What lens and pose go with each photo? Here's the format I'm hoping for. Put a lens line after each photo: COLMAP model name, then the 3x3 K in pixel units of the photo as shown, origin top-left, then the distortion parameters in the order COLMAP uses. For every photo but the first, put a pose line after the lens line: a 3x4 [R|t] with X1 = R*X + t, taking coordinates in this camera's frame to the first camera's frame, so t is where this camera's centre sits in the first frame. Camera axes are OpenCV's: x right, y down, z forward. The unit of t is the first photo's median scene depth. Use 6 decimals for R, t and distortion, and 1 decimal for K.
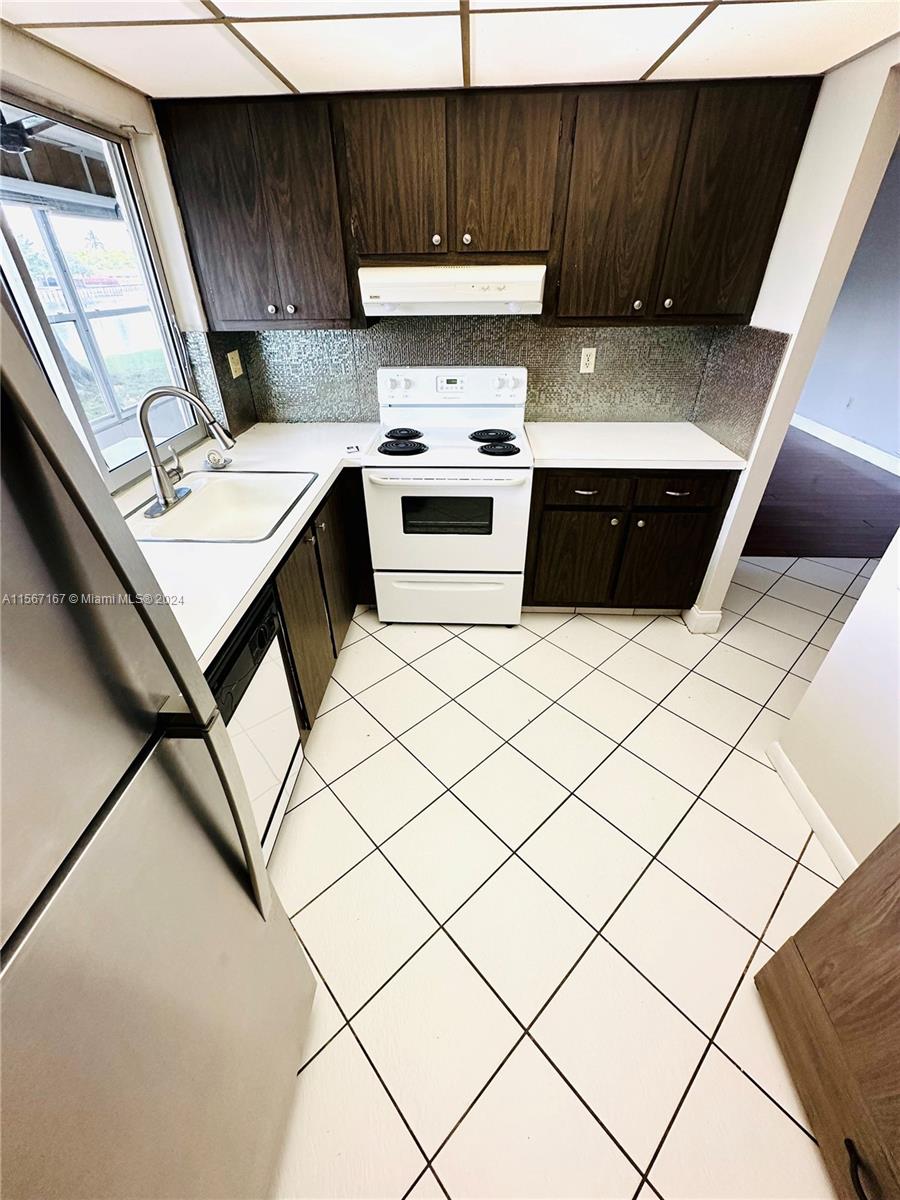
lens RADIAL K [[482.7, 0, 450.0], [0, 482.7, 600.0], [0, 0, 1]] dist [-0.002606, 0.000279]
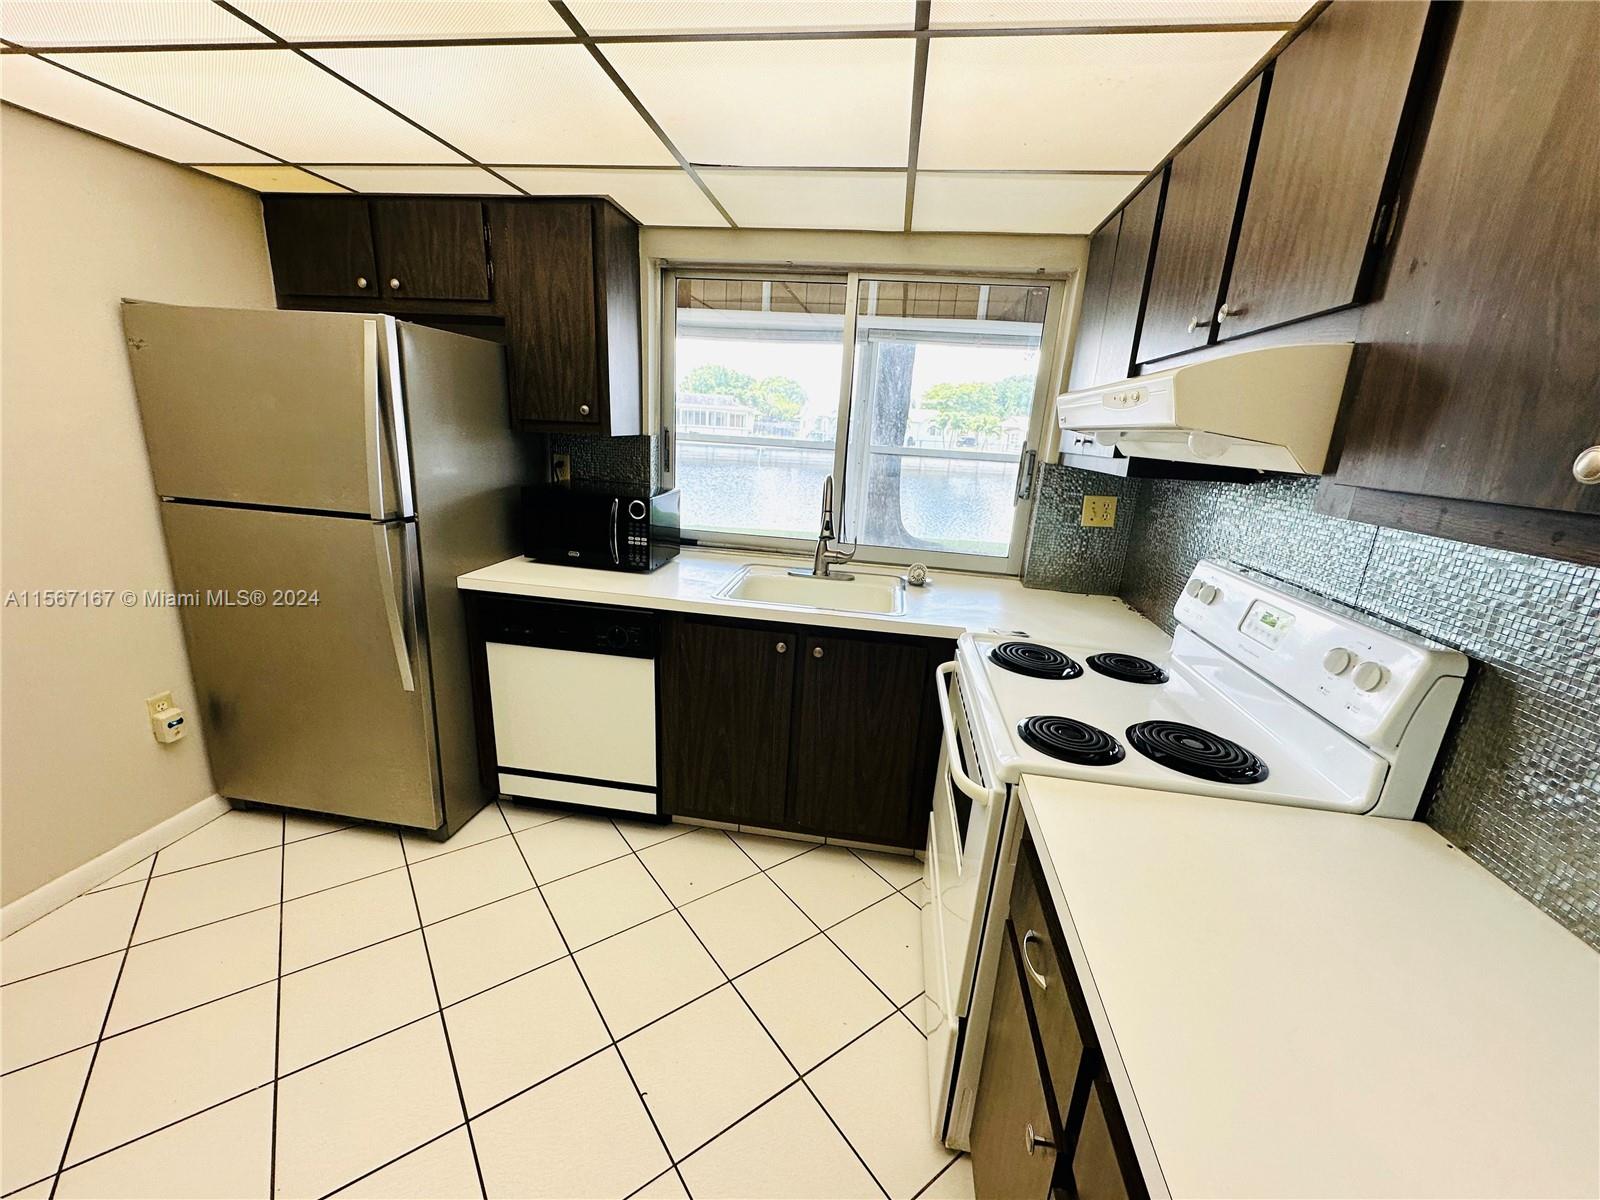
lens RADIAL K [[648.4, 0, 800.0], [0, 648.4, 600.0], [0, 0, 1]] dist [0.016209, 0.000109]
pose [[-0.114276, 0.257674, -0.959451, 0.648639], [-0.606407, 0.746889, 0.272814, -0.422031], [0.786900, 0.612993, 0.070904, 0.721298]]
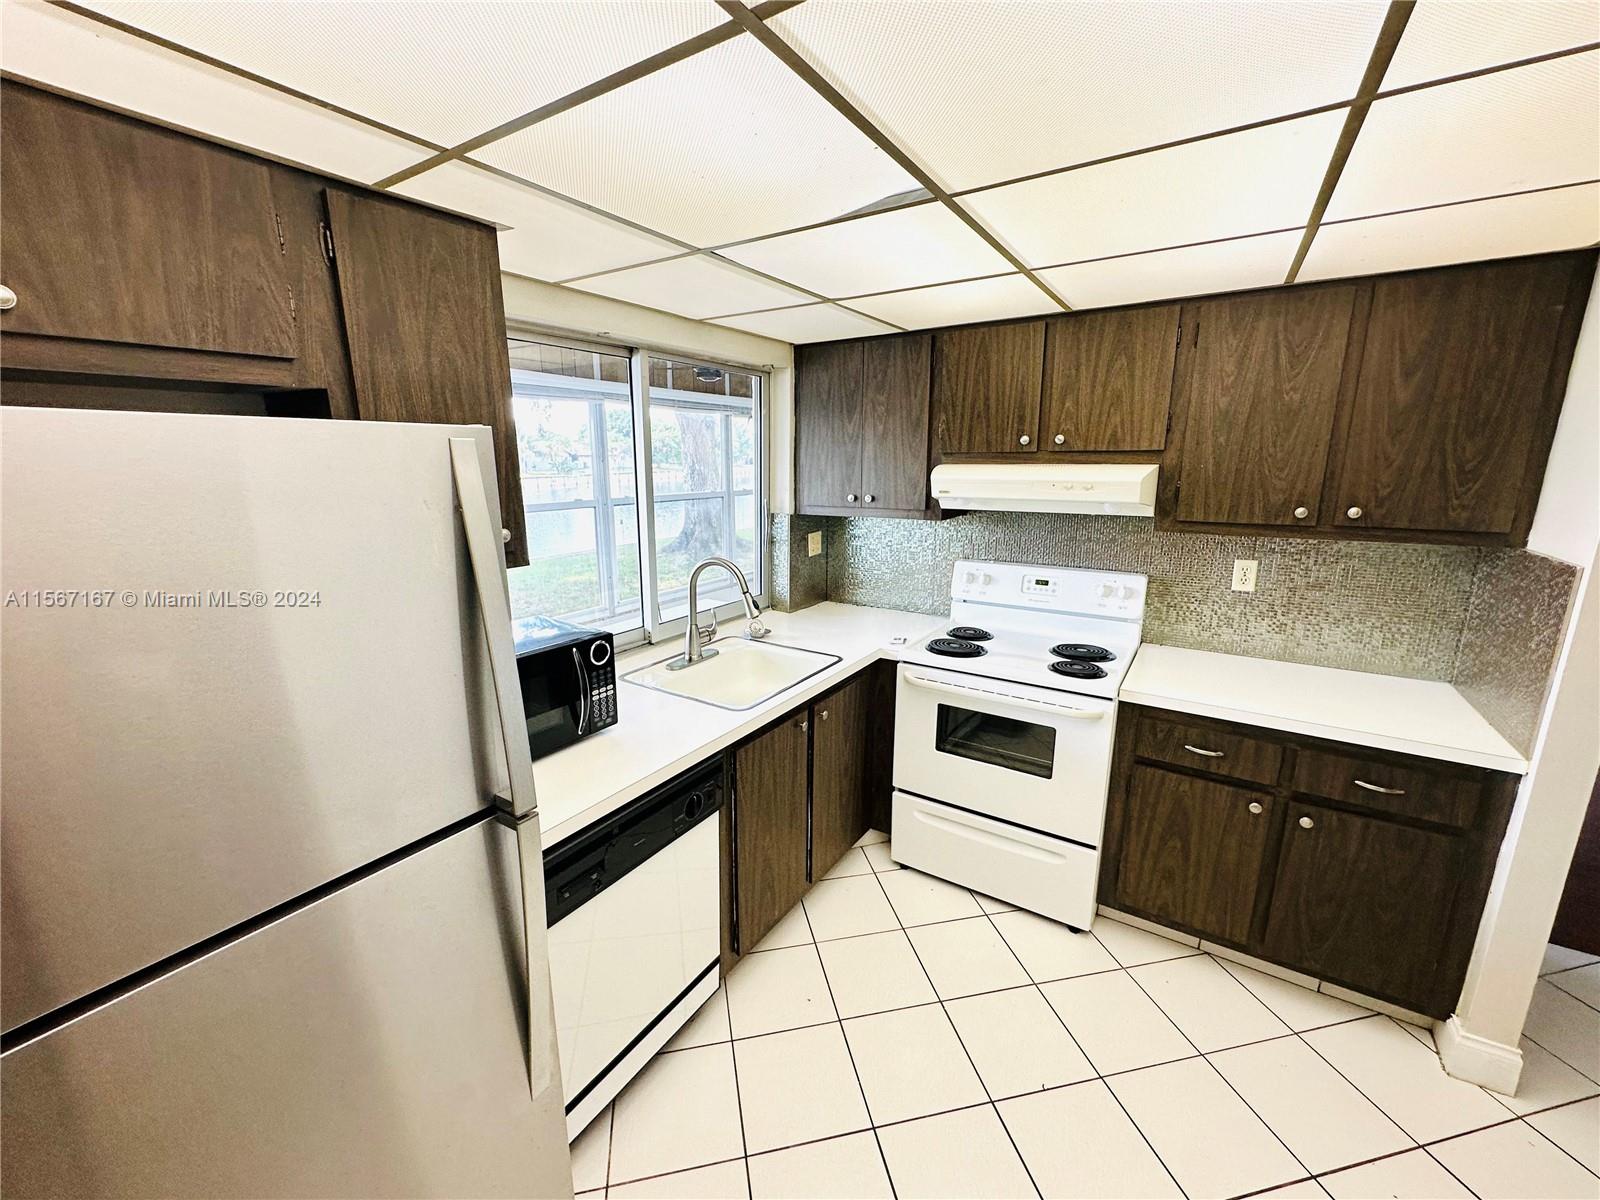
lens RADIAL K [[643.6, 0, 800.0], [0, 643.6, 600.0], [0, 0, 1]] dist [-0.002606, 0.000279]
pose [[0.860101, 0.117069, -0.496509, 0.219830], [-0.290984, 0.912025, -0.289029, 0.007894], [0.418992, 0.393071, 0.818499, -0.055078]]
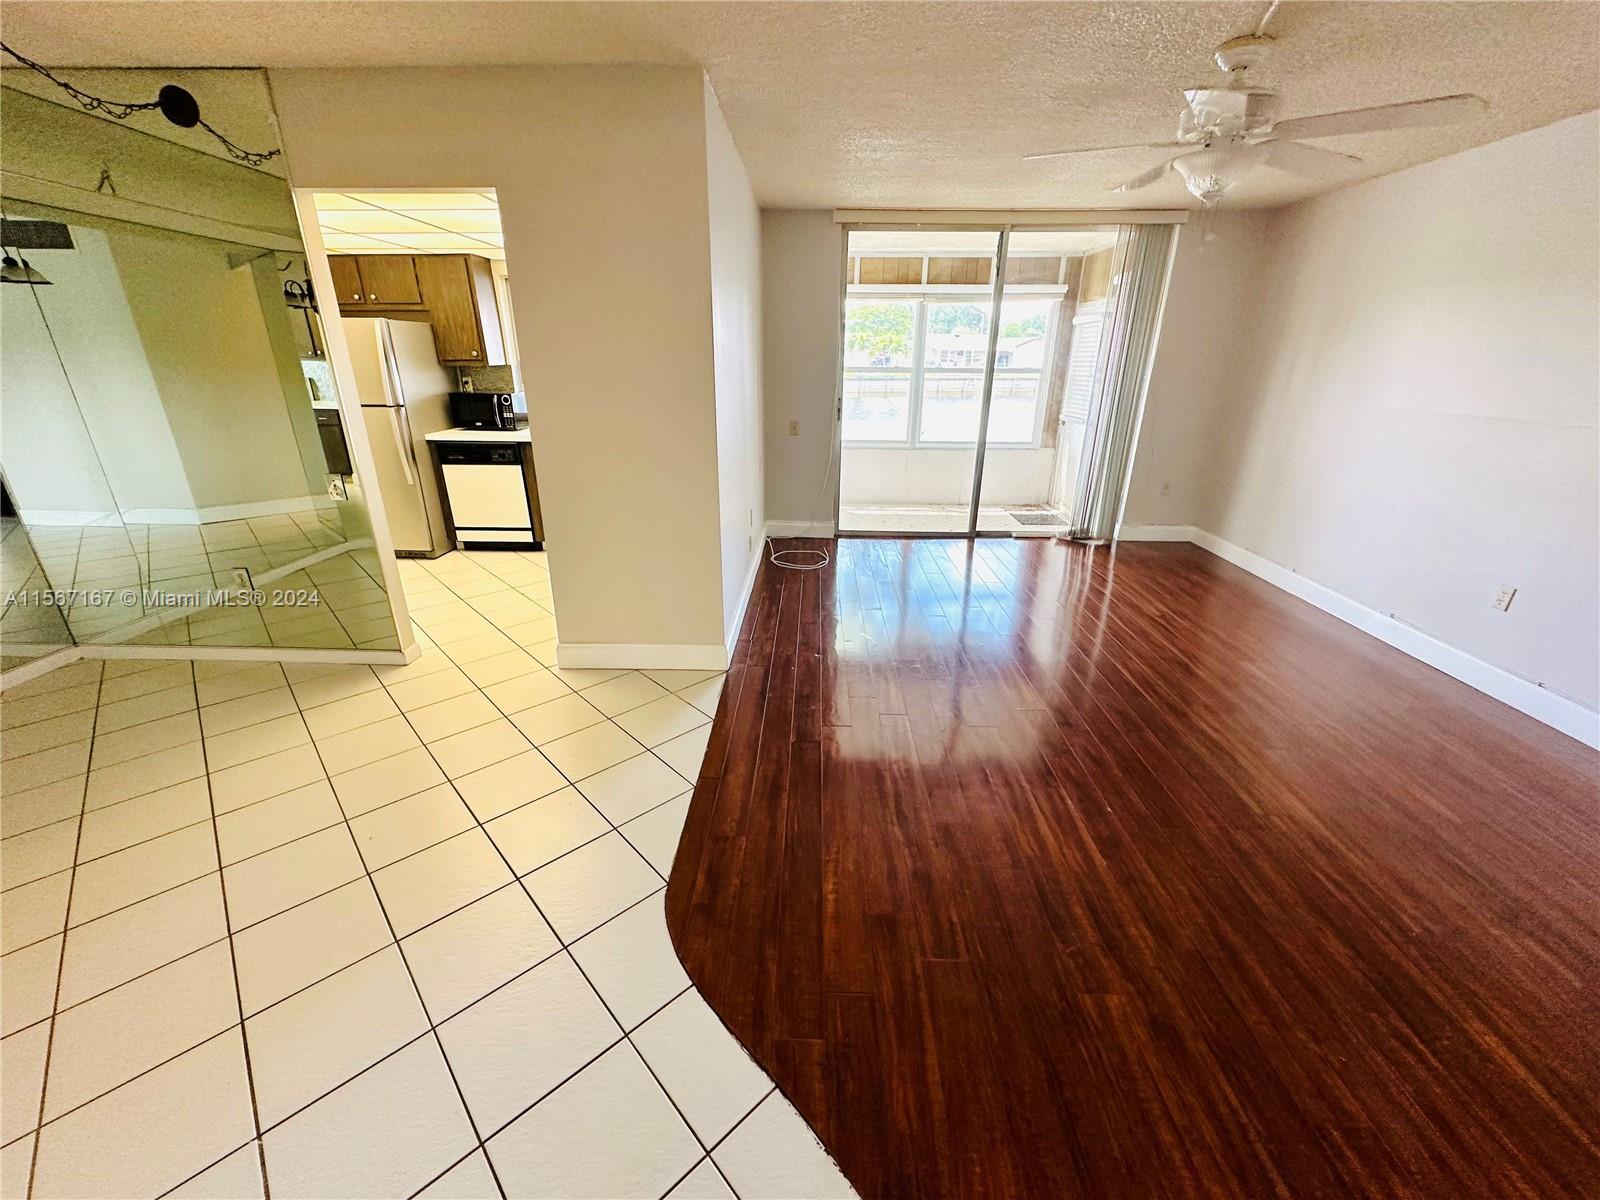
lens RADIAL K [[632.5, 0, 800.0], [0, 632.5, 600.0], [0, 0, 1]] dist [-0.003265, -0.000161]
pose [[-0.002315, 0.367770, -0.929914, 1.926664], [-0.567341, 0.765286, 0.304075, -0.799780], [0.823480, 0.528282, 0.206879, 1.253778]]
